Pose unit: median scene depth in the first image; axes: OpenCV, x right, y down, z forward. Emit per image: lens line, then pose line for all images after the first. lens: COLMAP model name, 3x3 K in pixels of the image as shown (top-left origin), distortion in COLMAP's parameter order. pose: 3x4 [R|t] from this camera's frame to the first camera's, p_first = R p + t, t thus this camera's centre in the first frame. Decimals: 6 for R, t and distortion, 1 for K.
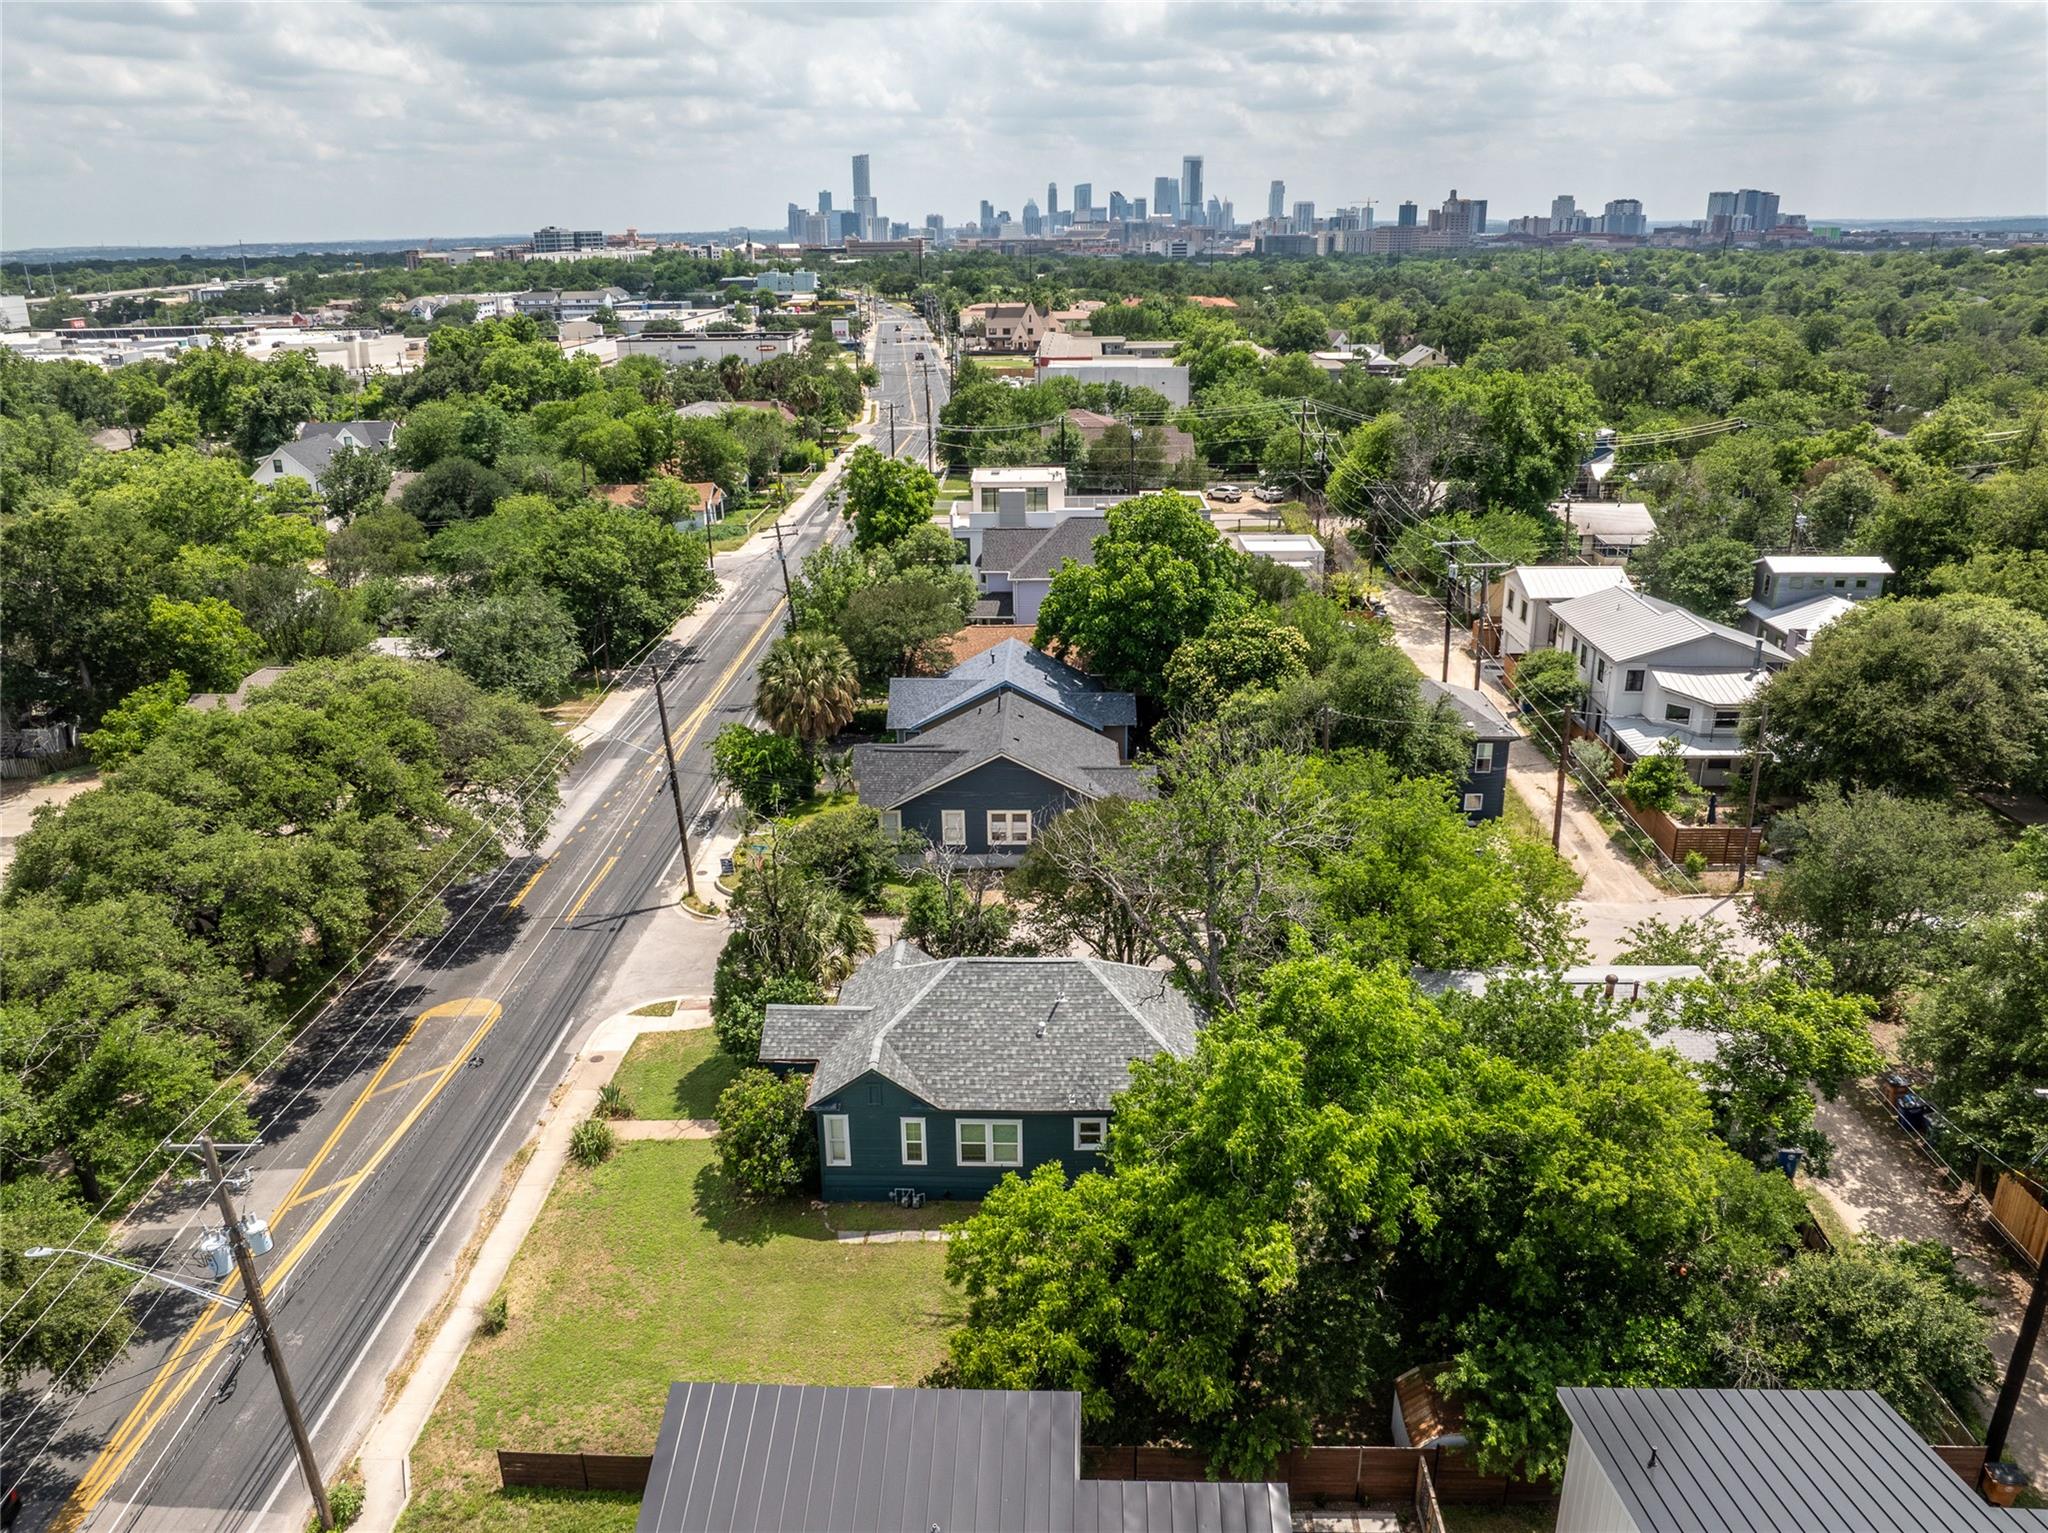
lens RADIAL K [[1480.9, 0, 1030.1], [0, 1480.9, 765.8], [0, 0, 1]] dist [-0.050732, 0.021817]
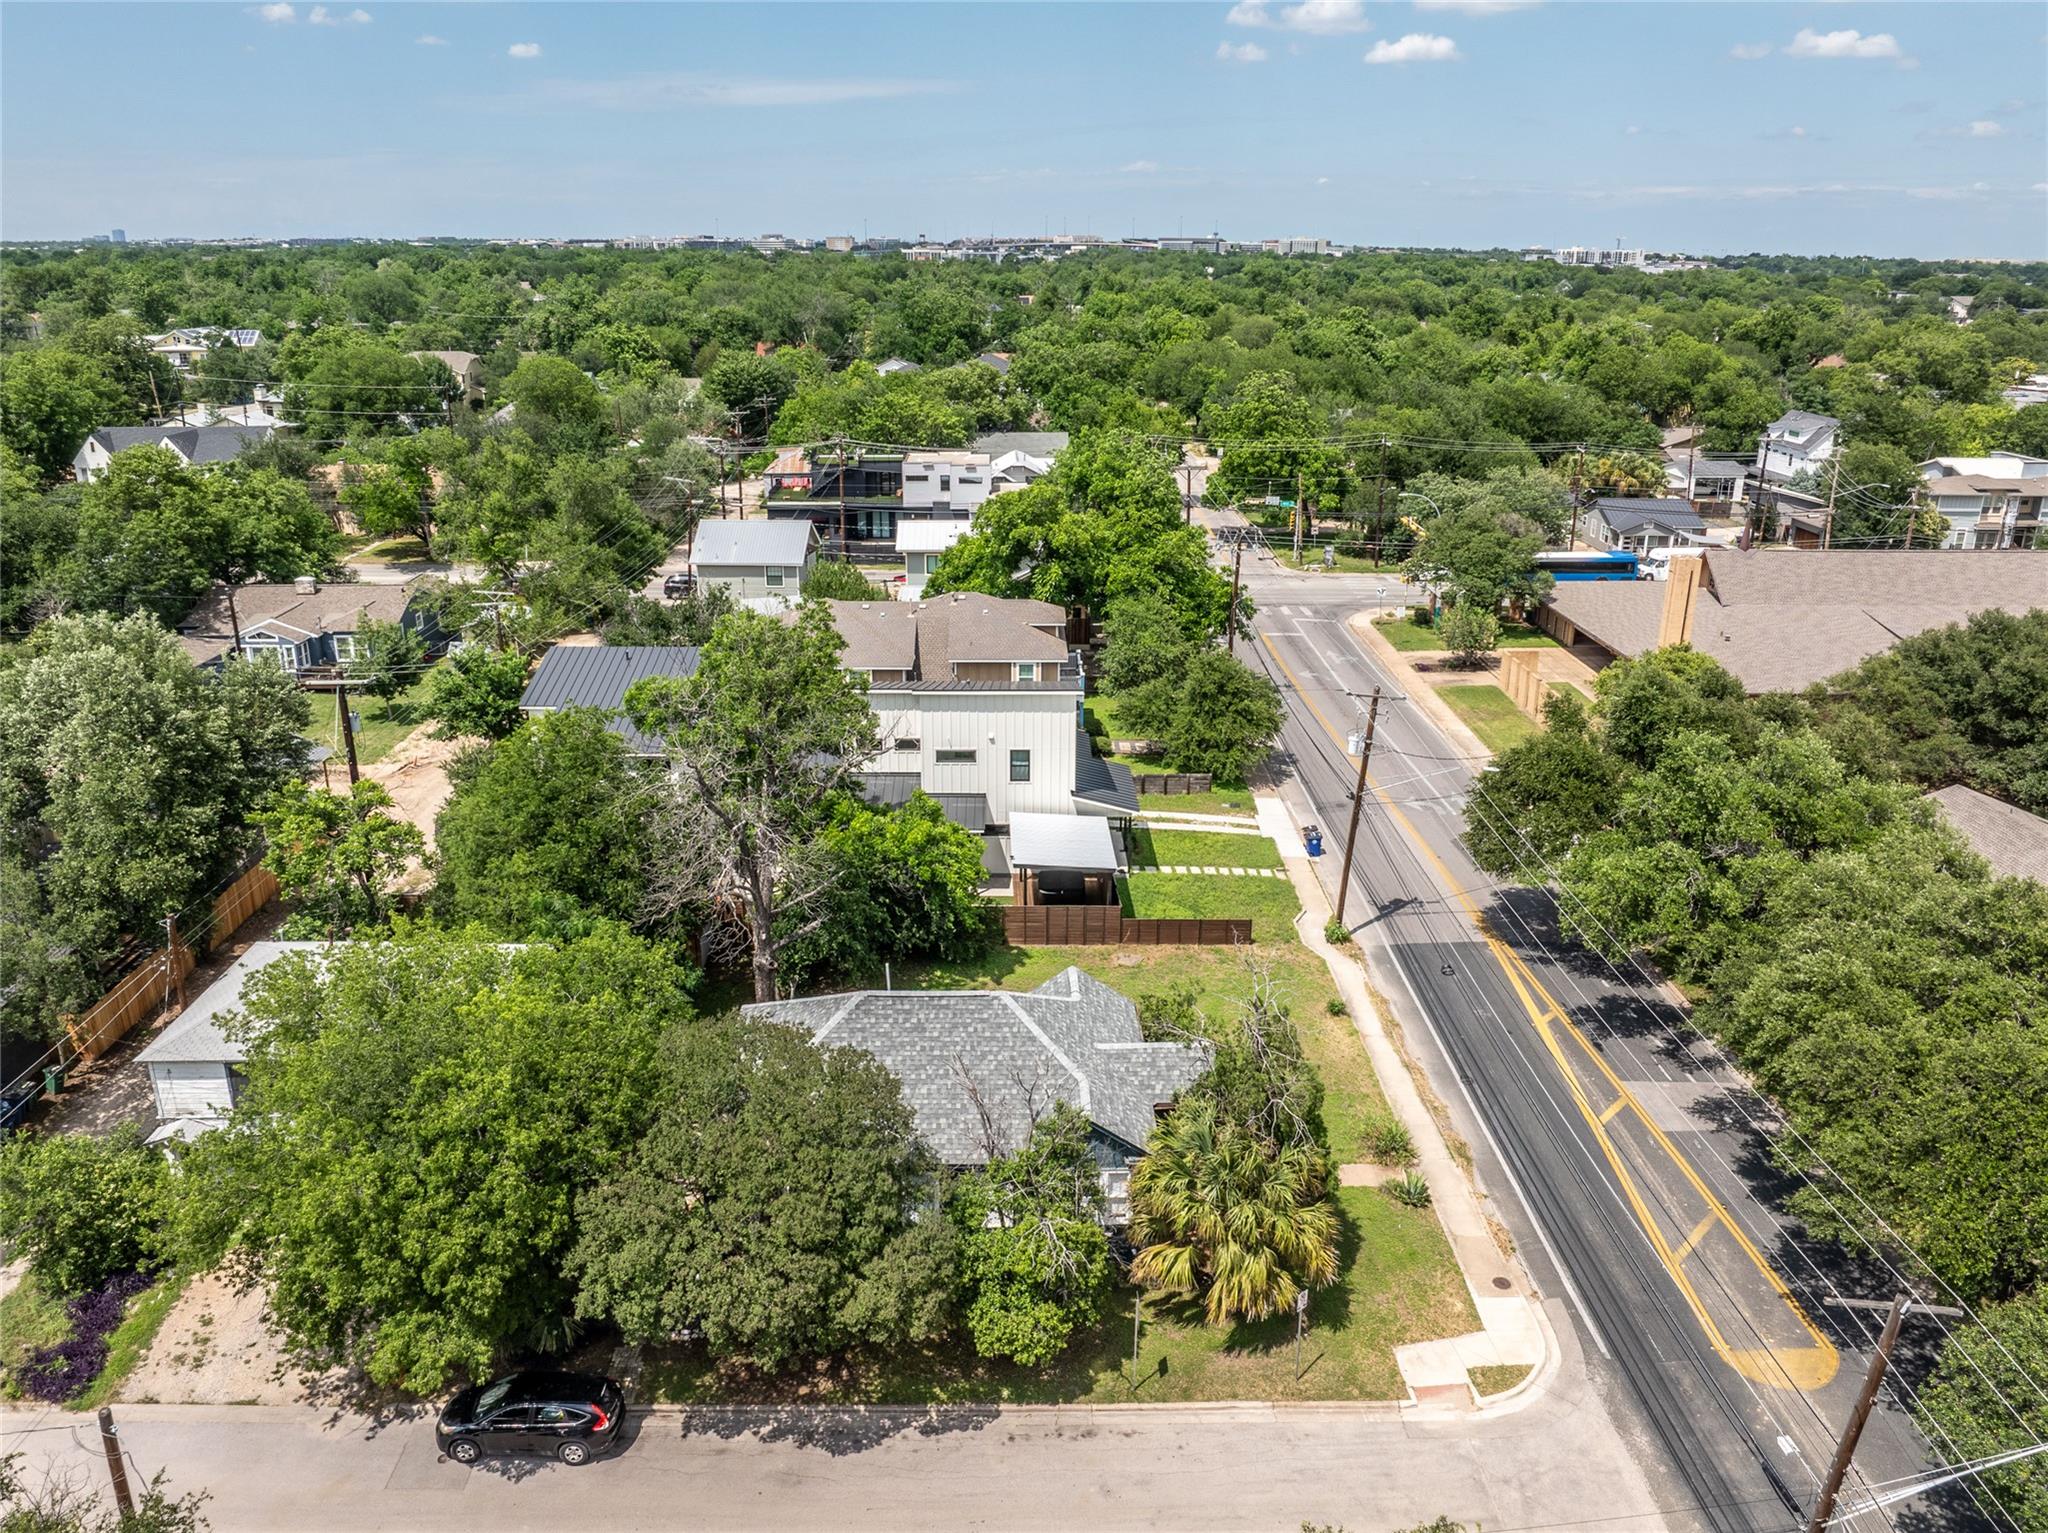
lens RADIAL K [[1480.9, 0, 1007.8], [0, 1480.9, 756.6], [0, 0, 1]] dist [-0.050732, 0.021817]
pose [[-0.999562, 0.009991, -0.027853, -0.023061], [-0.009737, 0.777810, 0.628424, -0.460985], [0.027943, 0.628420, -0.777372, 1.361019]]
